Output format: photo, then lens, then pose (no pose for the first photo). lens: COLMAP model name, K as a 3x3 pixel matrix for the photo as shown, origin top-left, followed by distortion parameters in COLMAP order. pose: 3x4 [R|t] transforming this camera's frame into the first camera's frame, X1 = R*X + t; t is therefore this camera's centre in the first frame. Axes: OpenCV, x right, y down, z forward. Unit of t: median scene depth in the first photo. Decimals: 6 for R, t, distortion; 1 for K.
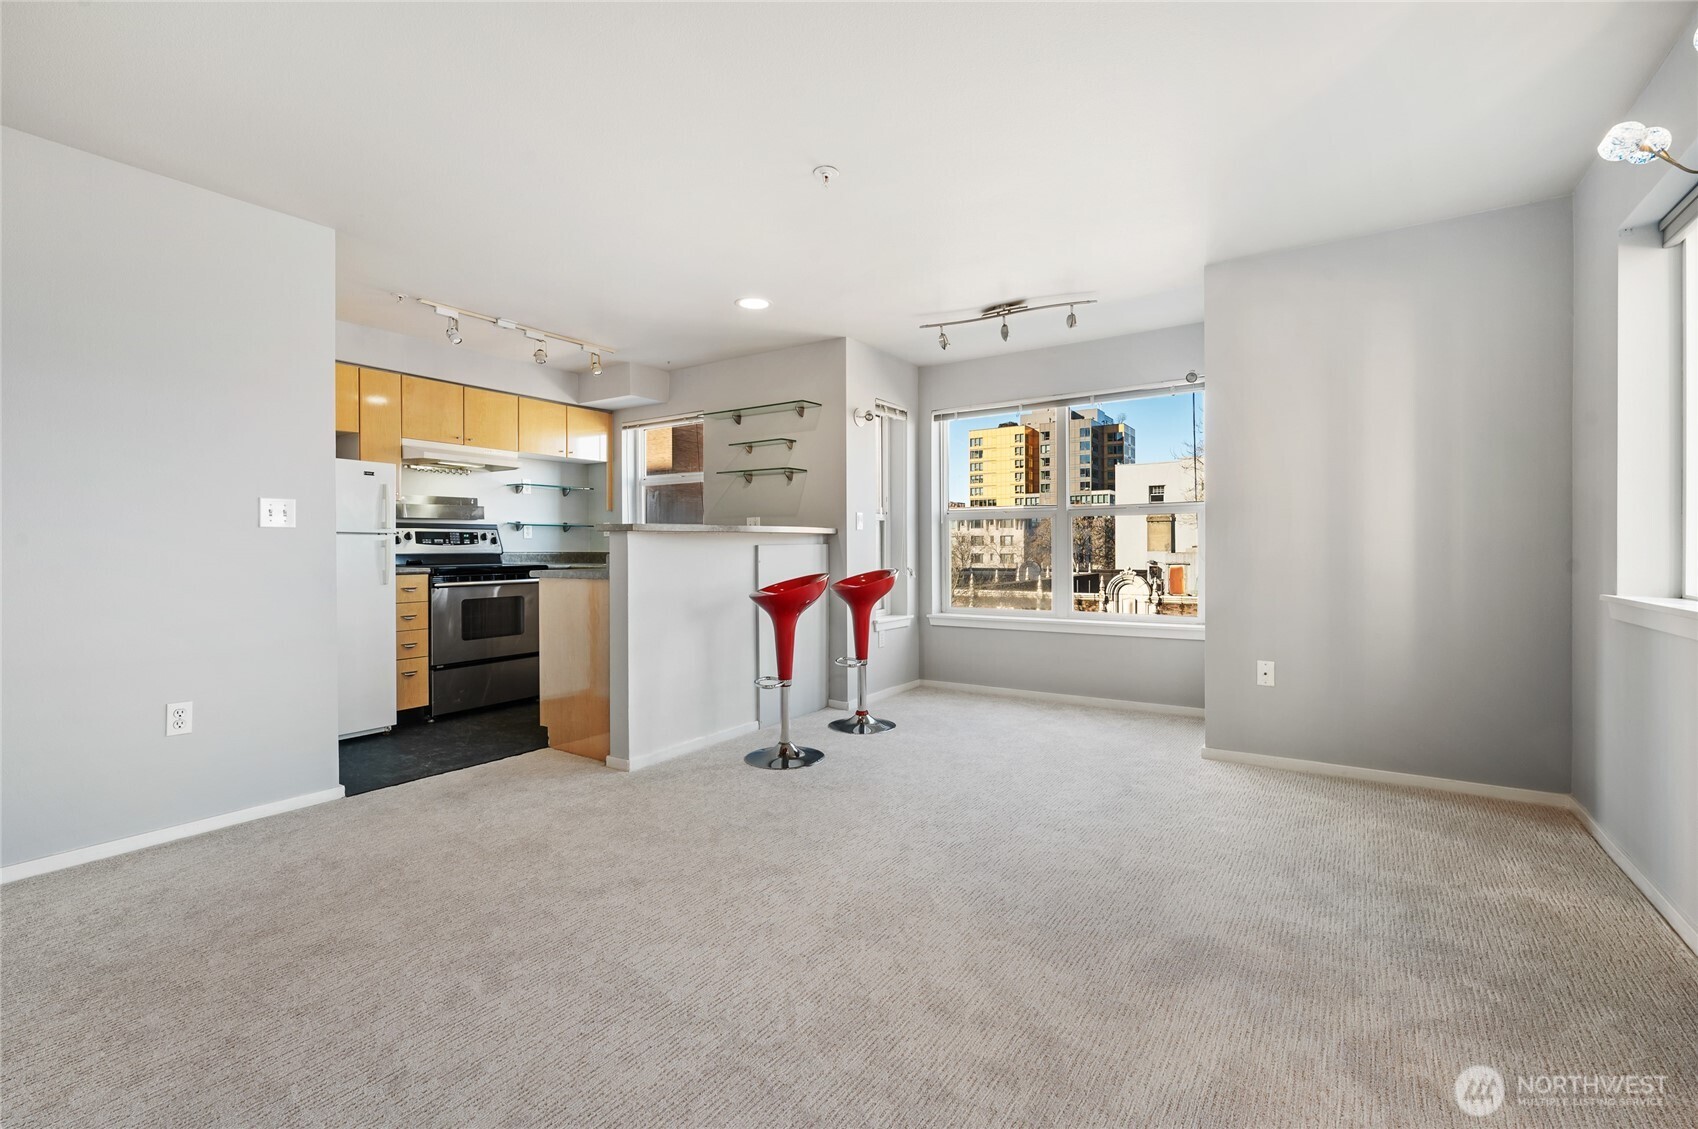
lens RADIAL K [[734.2, 0, 857.9], [0, 734.2, 547.7], [0, 0, 1]] dist [-0.000481, -0.000109]
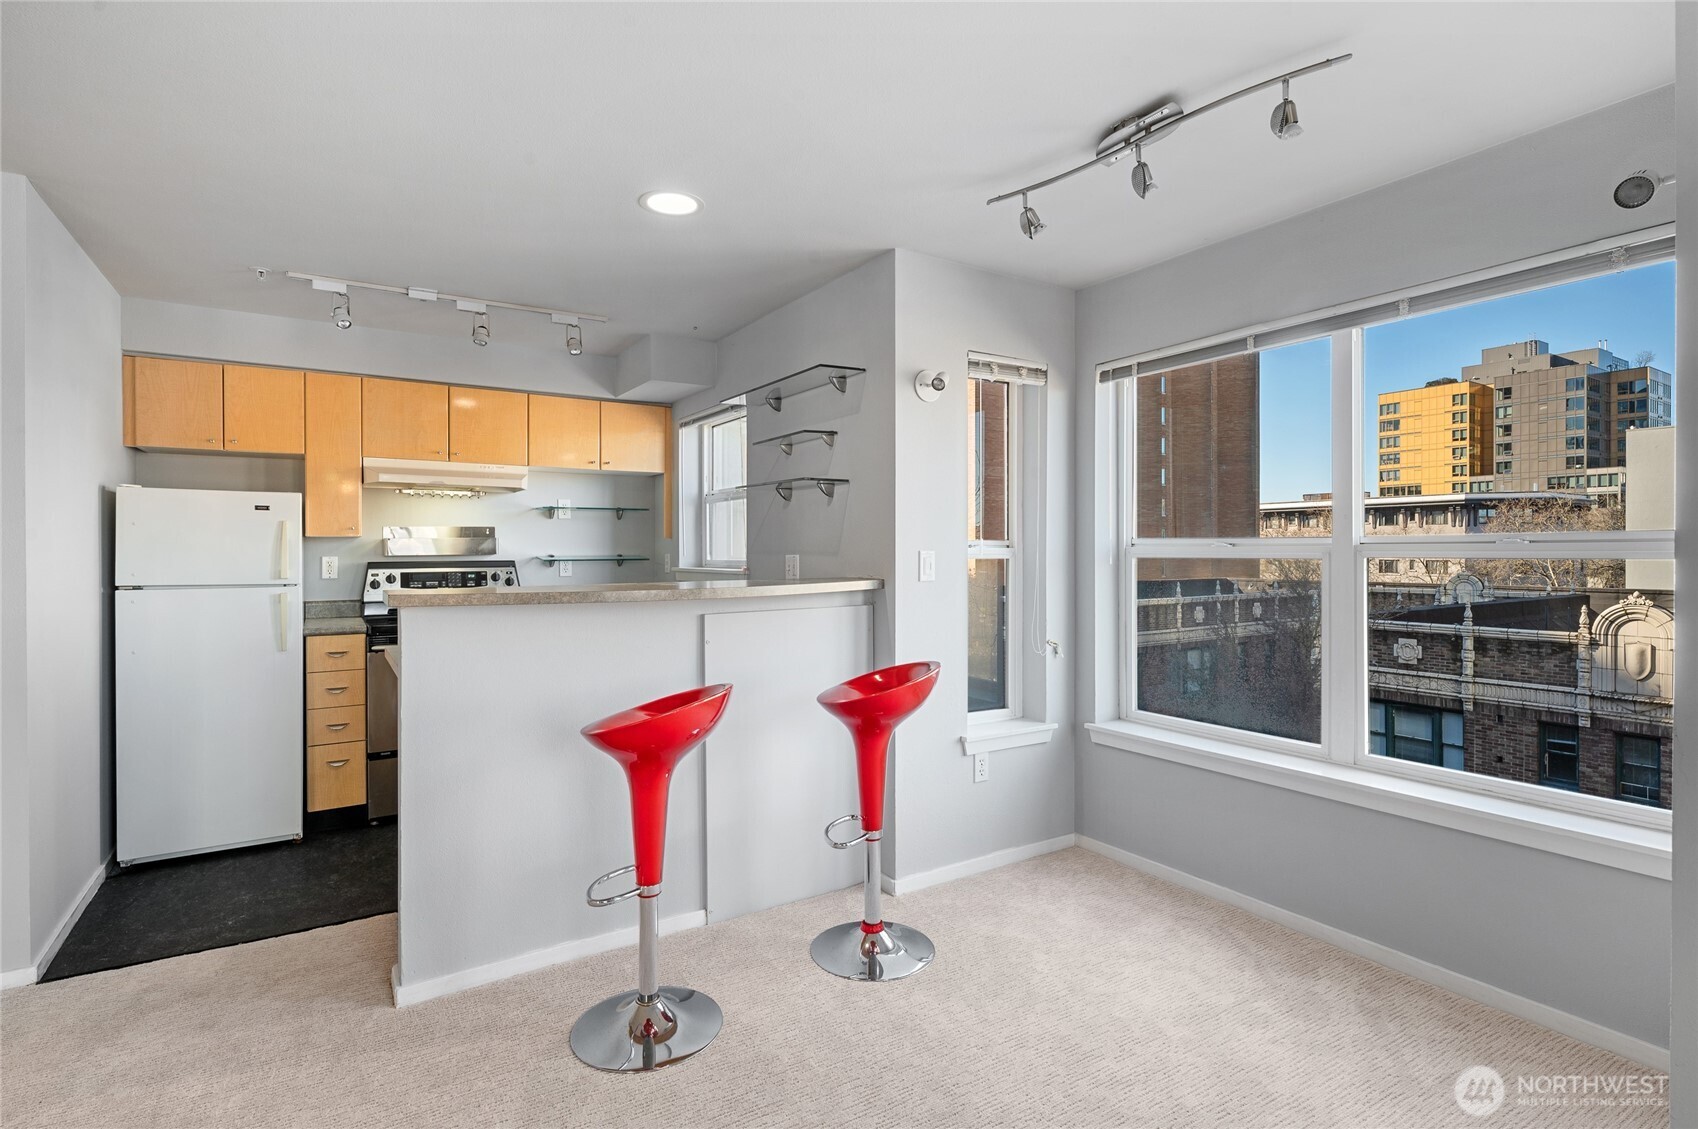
lens RADIAL K [[828.8, 0, 852.4], [0, 828.8, 552.2], [0, 0, 1]] dist [-0.002541, -0.000202]
pose [[0.912560, 0.003792, -0.408926, 0.197579], [-0.002080, 0.999987, 0.004631, -0.045953], [0.408938, -0.003375, 0.912556, 0.351146]]
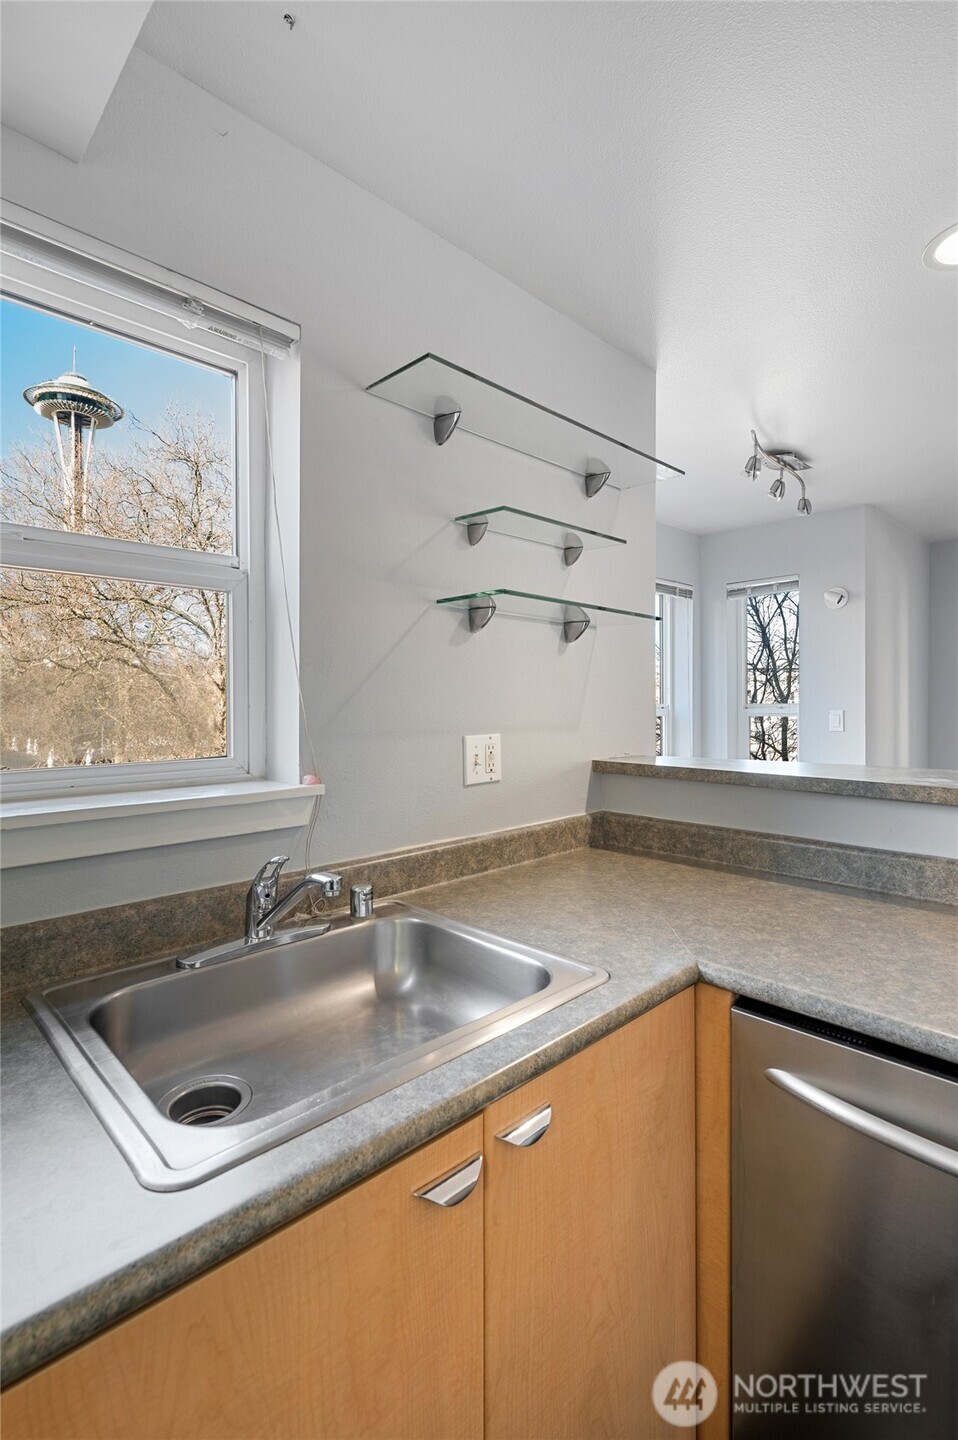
lens RADIAL K [[670.2, 0, 480.8], [0, 670.2, 708.8], [0, 0, 1]] dist [-0.000205, -0.000020]
pose [[0.226146, -0.002934, 0.974089, -0.438652], [0.004460, 0.999988, 0.001977, -0.052556], [-0.974083, 0.003897, 0.226156, 0.908519]]
